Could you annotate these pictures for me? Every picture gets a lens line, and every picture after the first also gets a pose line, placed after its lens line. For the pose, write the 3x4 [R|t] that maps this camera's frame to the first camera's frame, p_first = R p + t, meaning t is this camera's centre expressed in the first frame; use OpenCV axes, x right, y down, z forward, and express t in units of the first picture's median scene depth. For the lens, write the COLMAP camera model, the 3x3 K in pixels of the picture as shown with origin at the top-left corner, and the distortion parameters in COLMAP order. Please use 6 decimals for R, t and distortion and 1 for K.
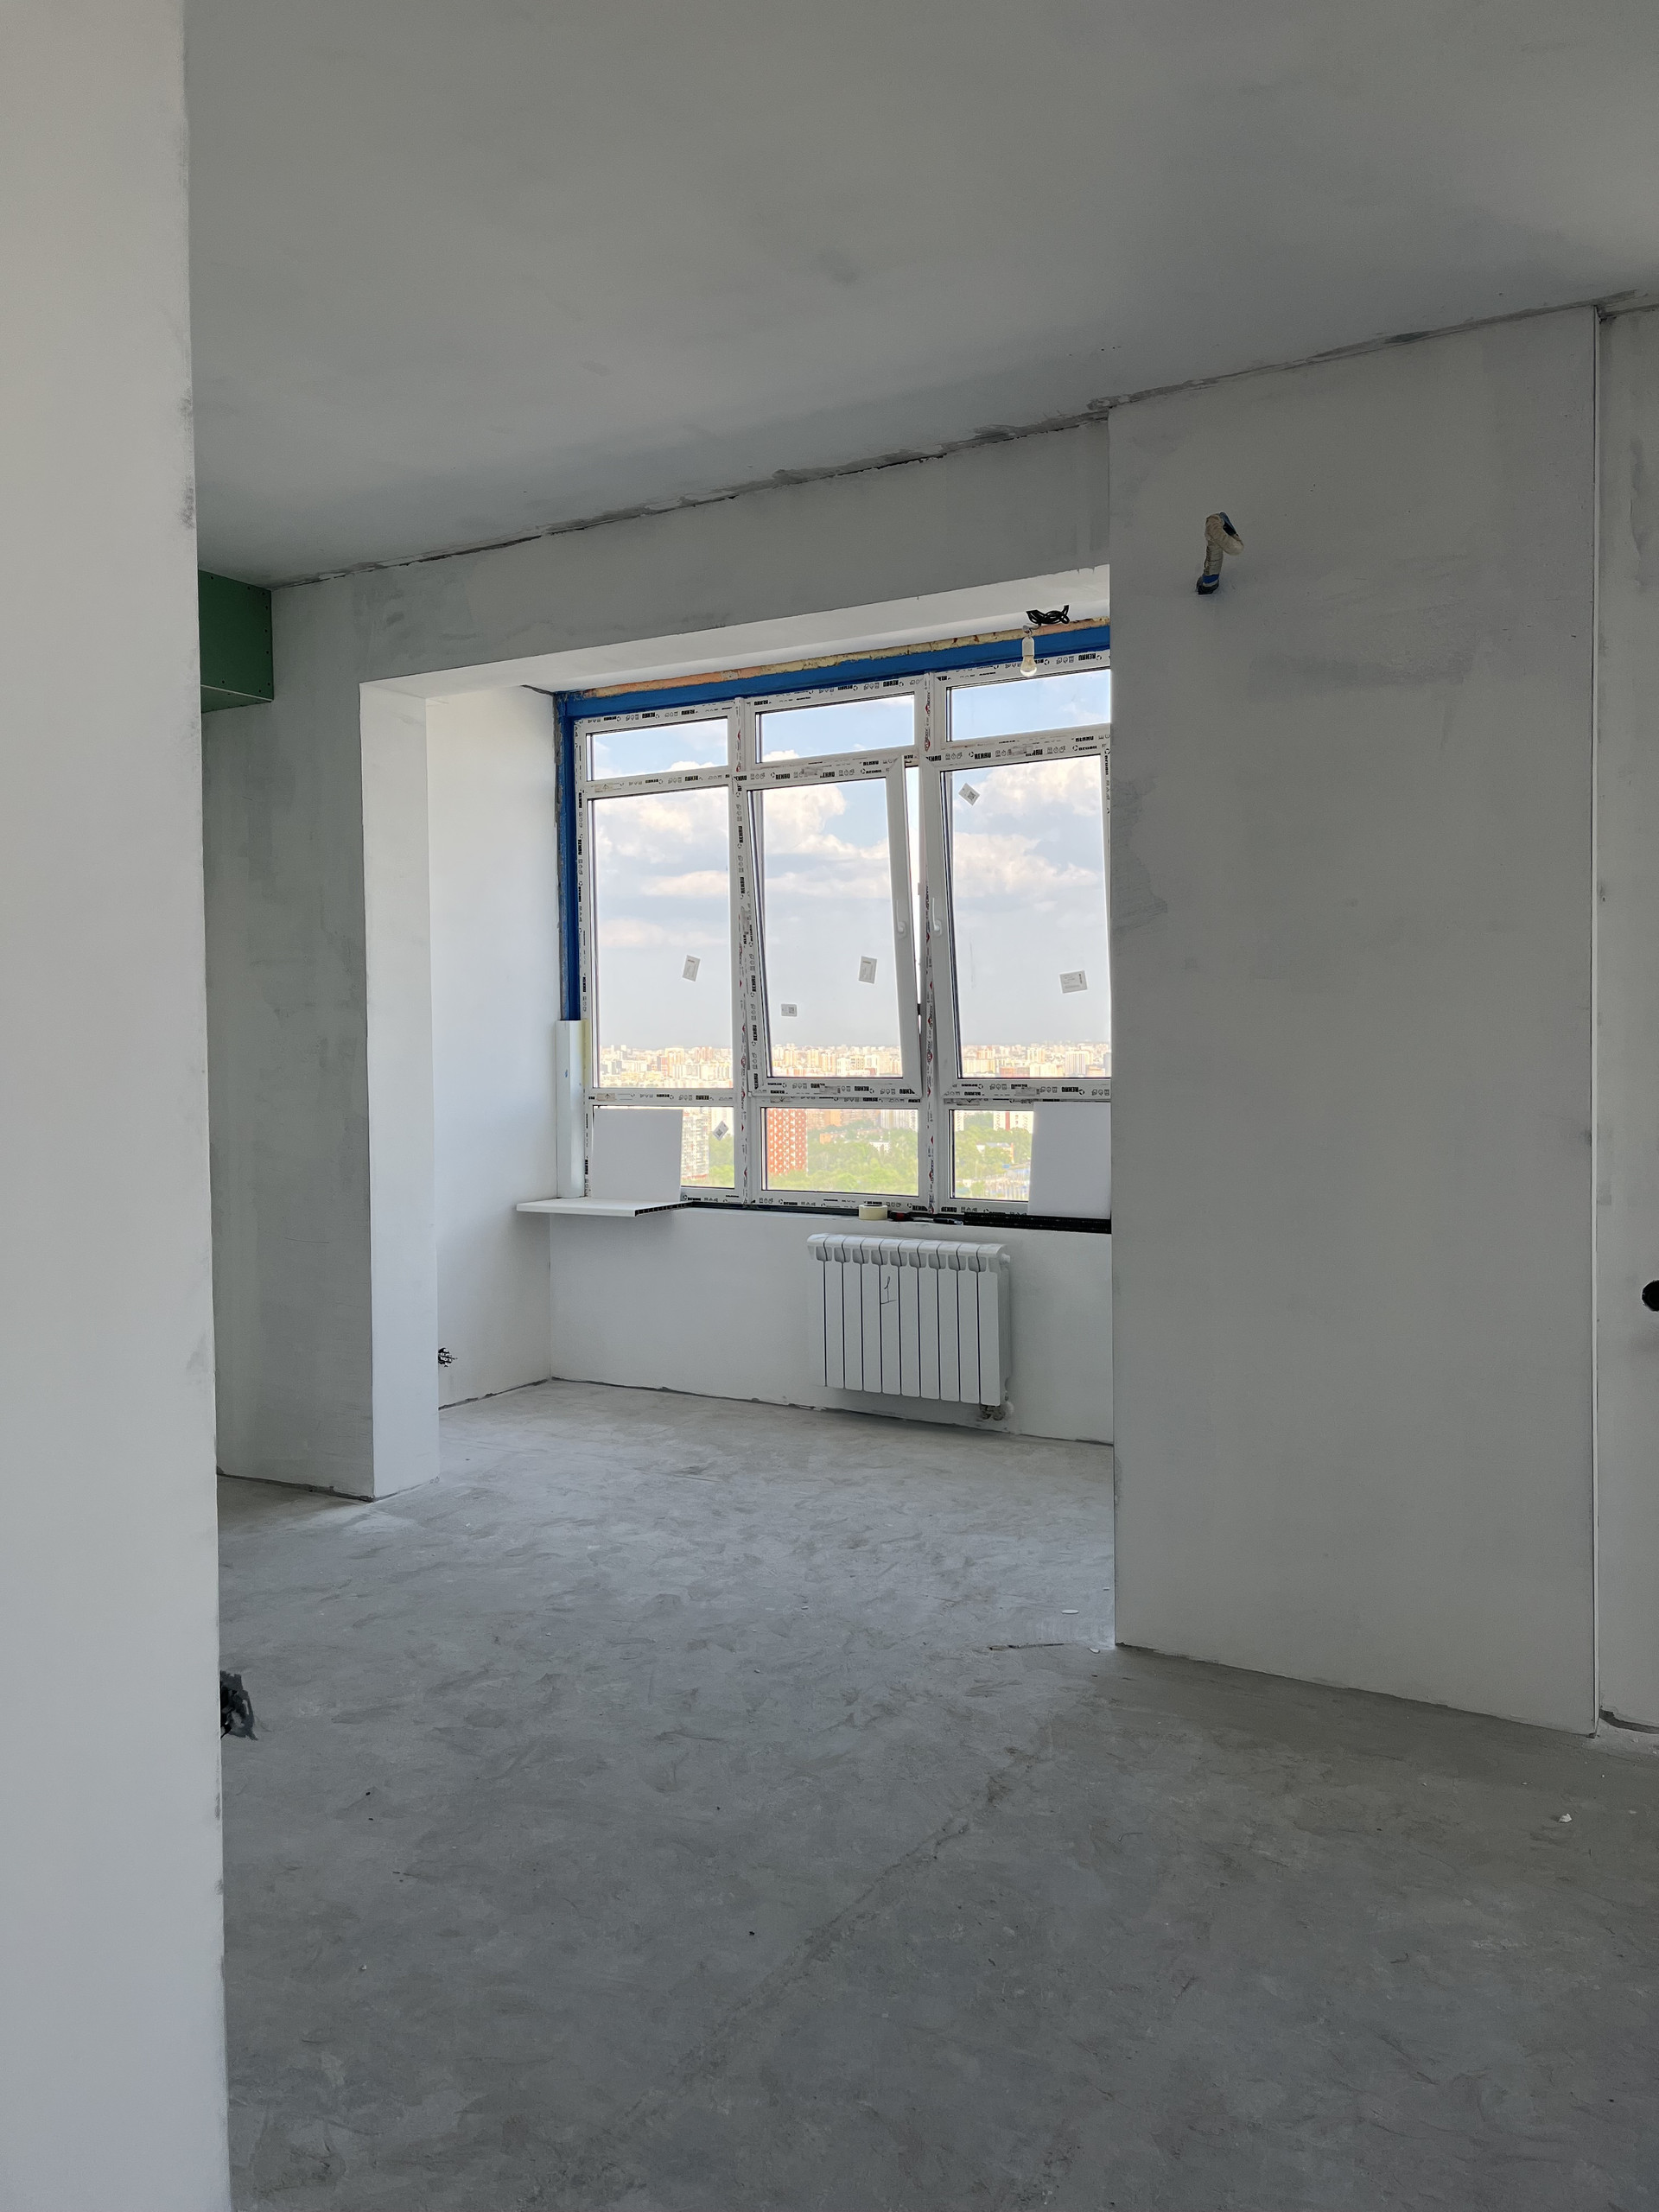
lens RADIAL K [[1676.9, 0, 799.3], [0, 1676.9, 1107.1], [0, 0, 1]] dist [0.118717, -0.191005]
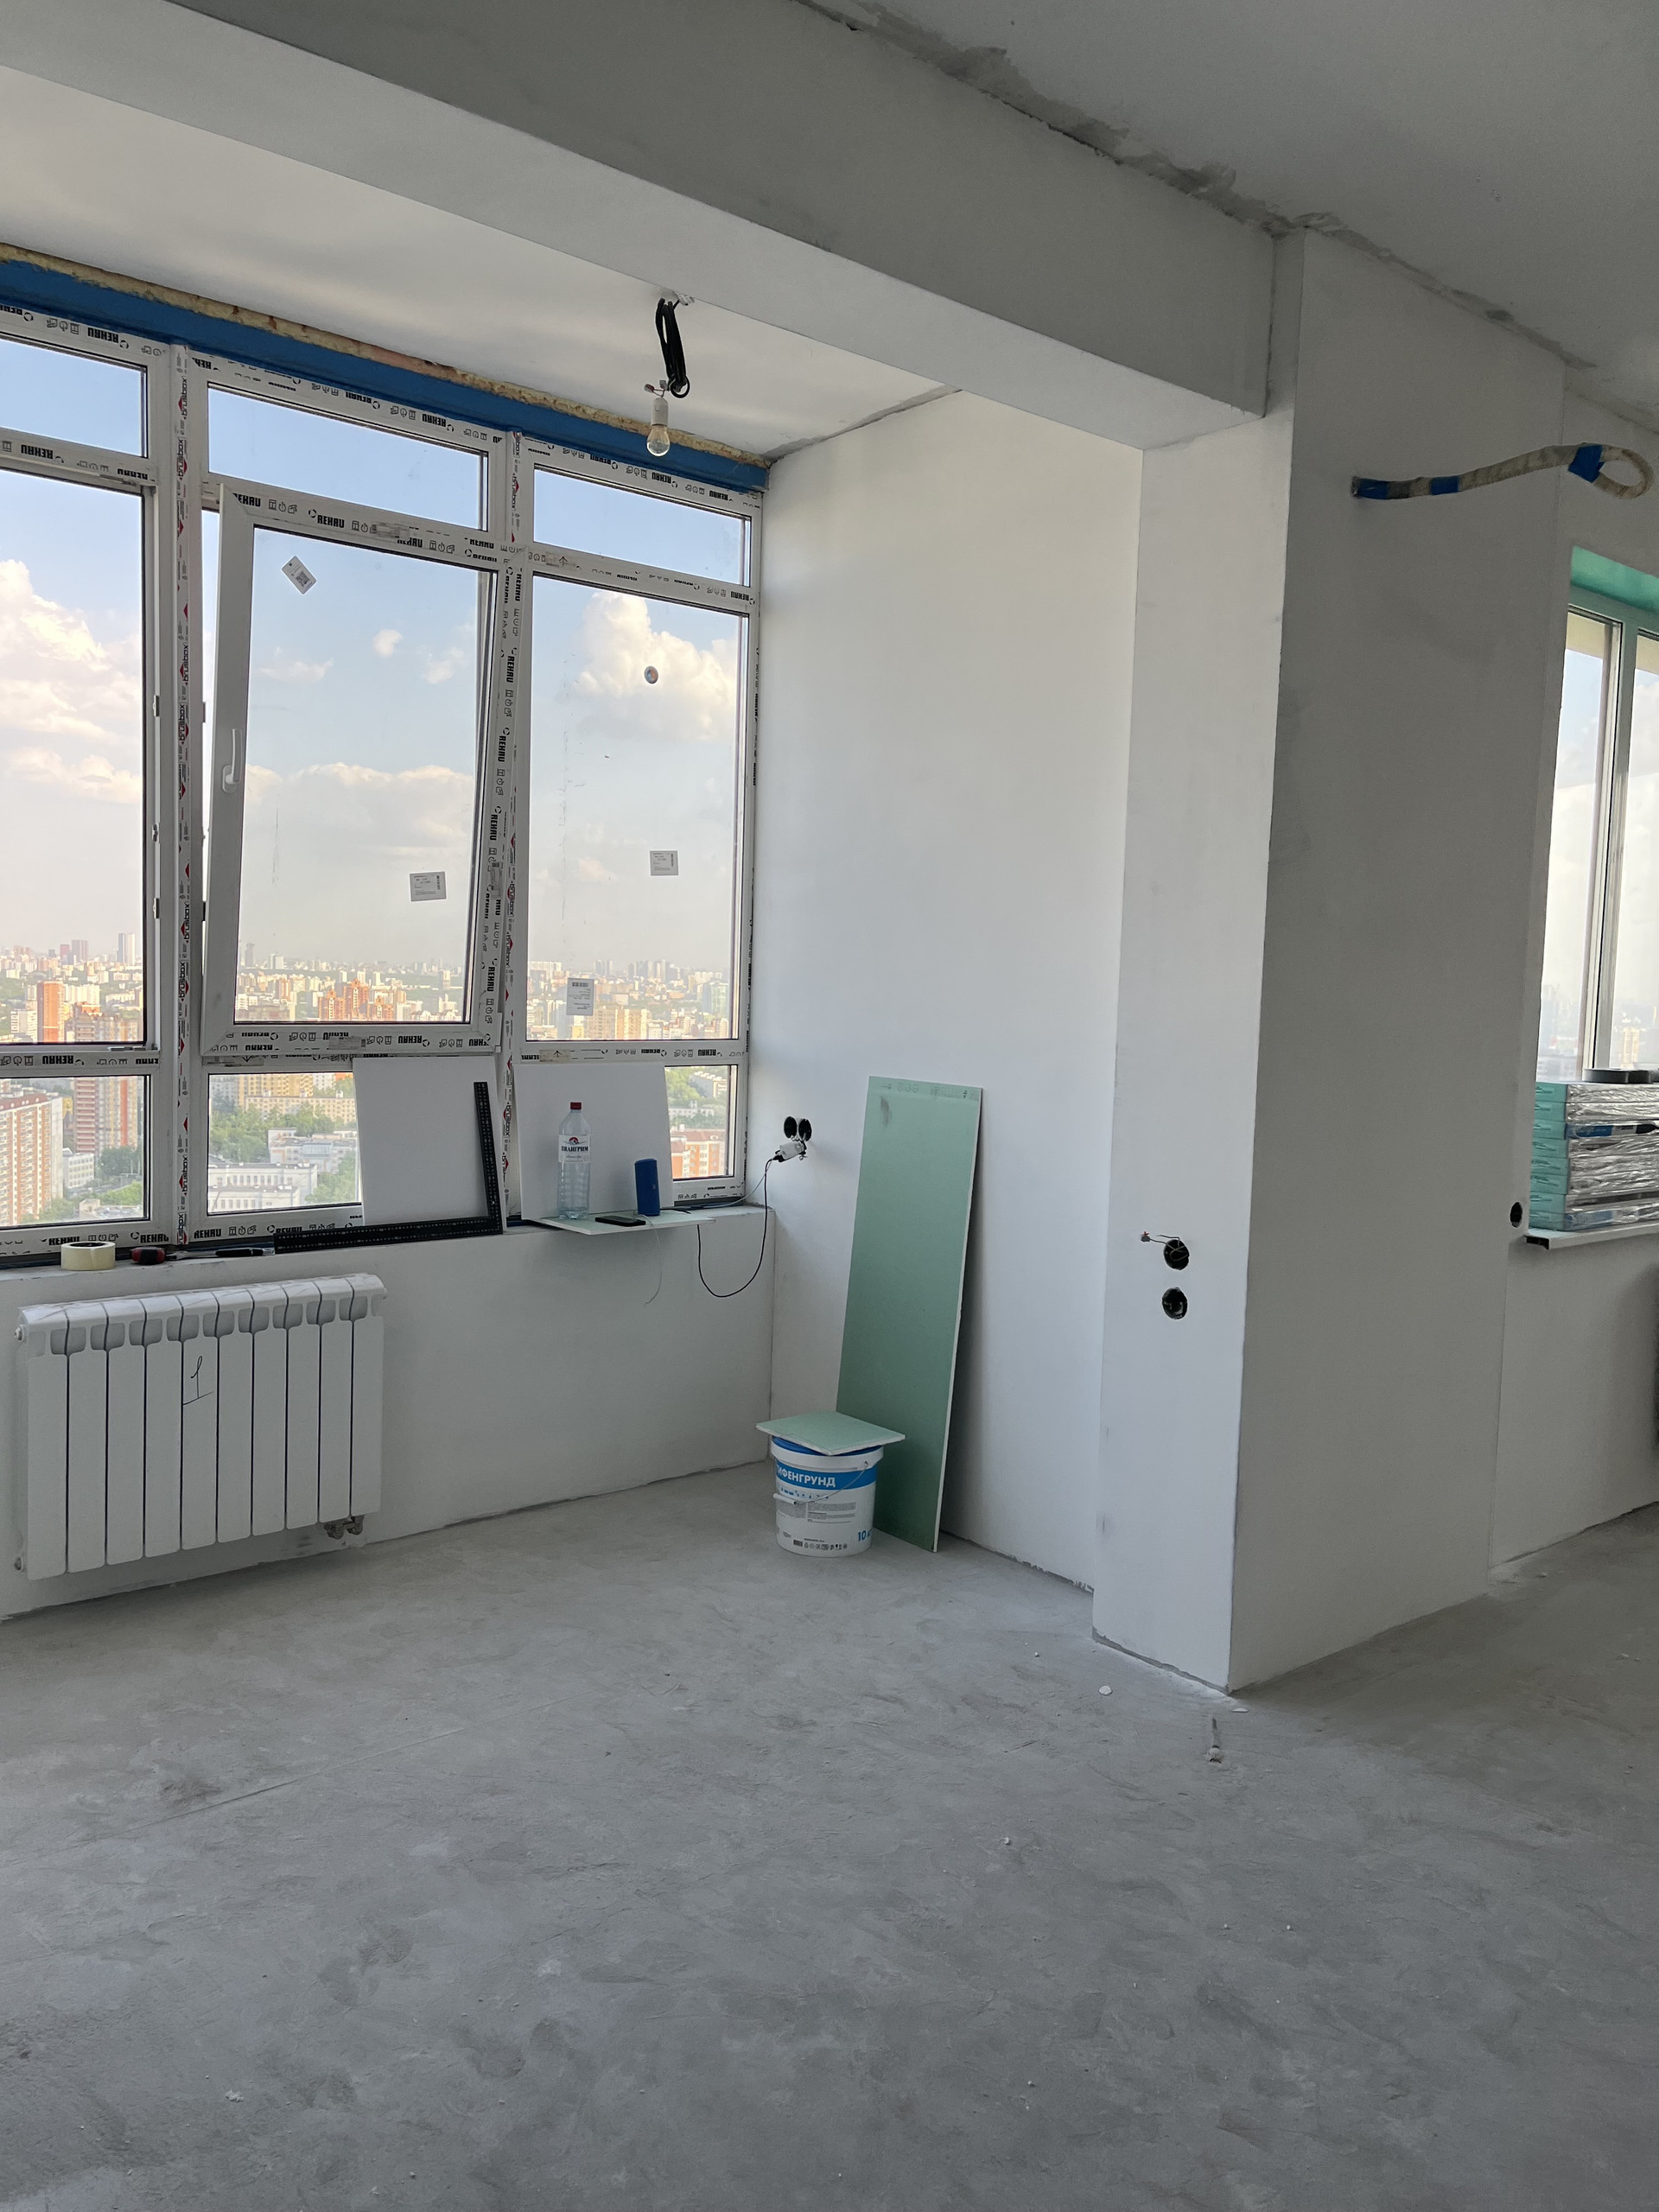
lens RADIAL K [[1676.9, 0, 799.3], [0, 1676.9, 1107.1], [0, 0, 1]] dist [0.118717, -0.191005]
pose [[0.337798, -0.047302, 0.940029, -0.443732], [0.013671, 0.998878, 0.045351, -0.012057], [-0.941119, -0.002469, 0.338065, 0.605720]]
